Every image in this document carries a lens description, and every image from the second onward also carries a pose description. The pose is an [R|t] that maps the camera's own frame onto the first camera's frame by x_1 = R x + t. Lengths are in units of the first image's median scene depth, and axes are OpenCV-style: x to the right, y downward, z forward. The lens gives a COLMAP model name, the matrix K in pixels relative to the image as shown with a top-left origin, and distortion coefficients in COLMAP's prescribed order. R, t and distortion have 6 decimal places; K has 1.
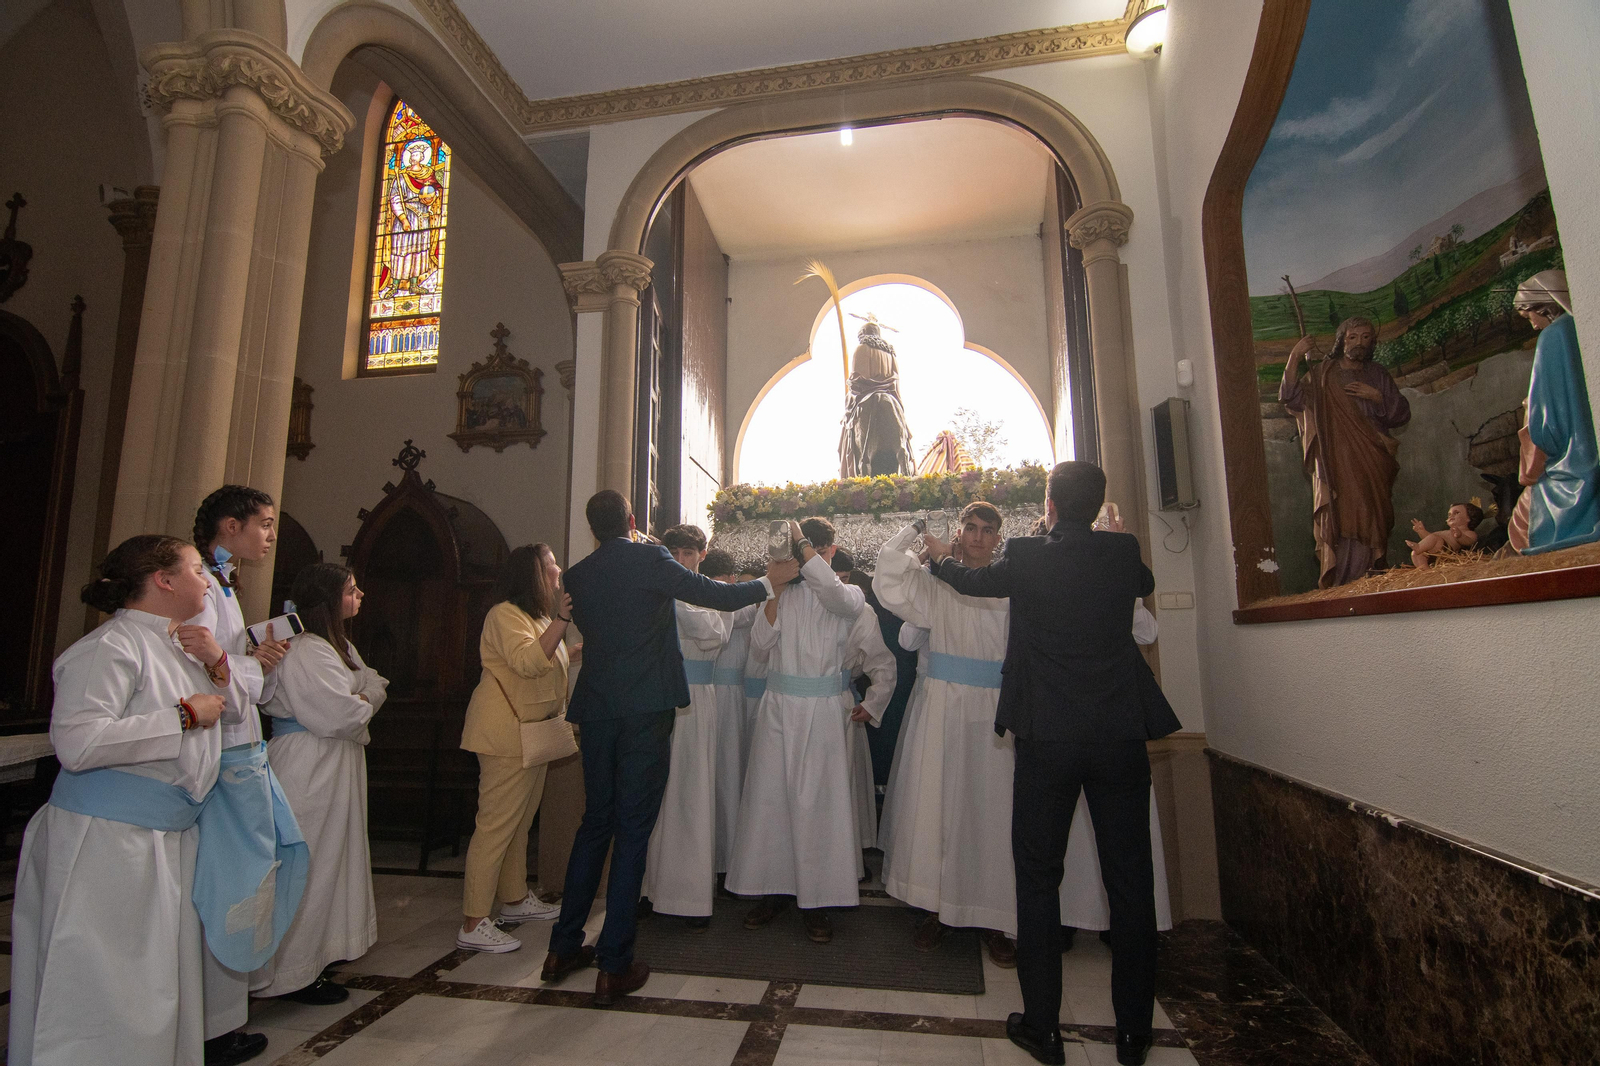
lens RADIAL K [[755.5, 0, 798.5], [0, 755.5, 535.3], [0, 0, 1]] dist [-0.027536, -0.000968]
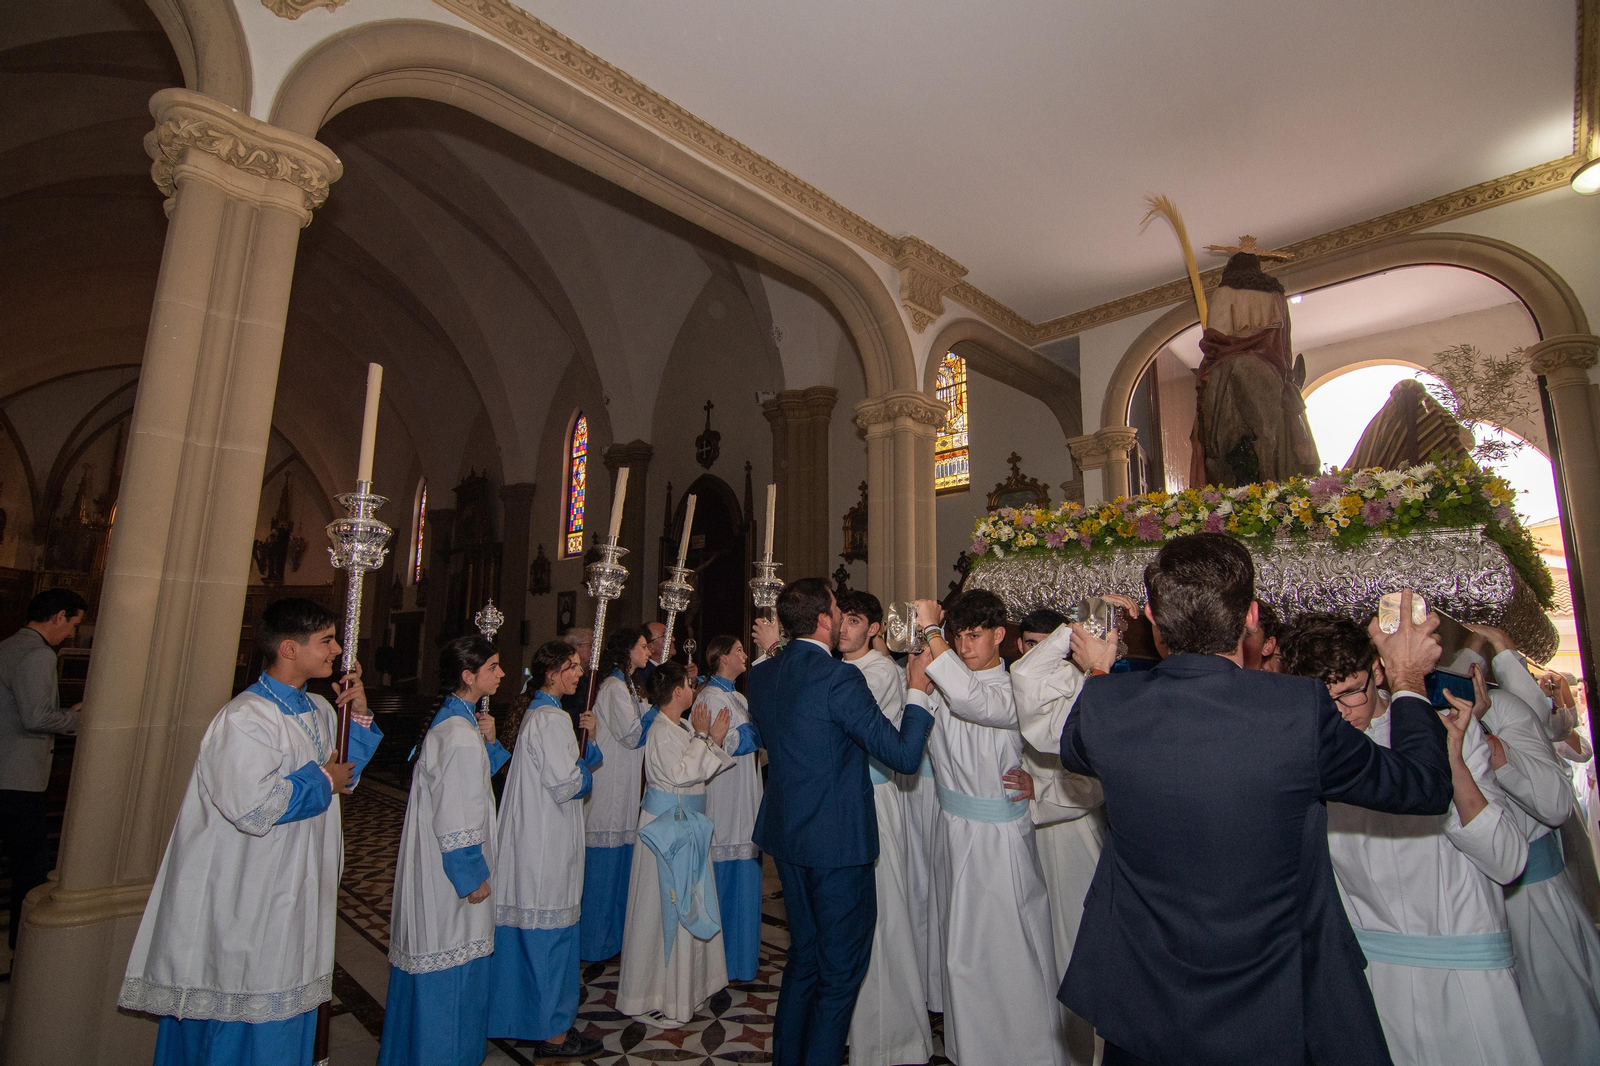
lens RADIAL K [[755.5, 0, 798.2], [0, 755.5, 534.1], [0, 0, 1]] dist [-0.027536, -0.000968]
pose [[0.817389, -0.071731, -0.571603, 0.048626], [0.061601, 0.997412, -0.037078, -0.110189], [0.572783, -0.004905, 0.819692, -0.329542]]
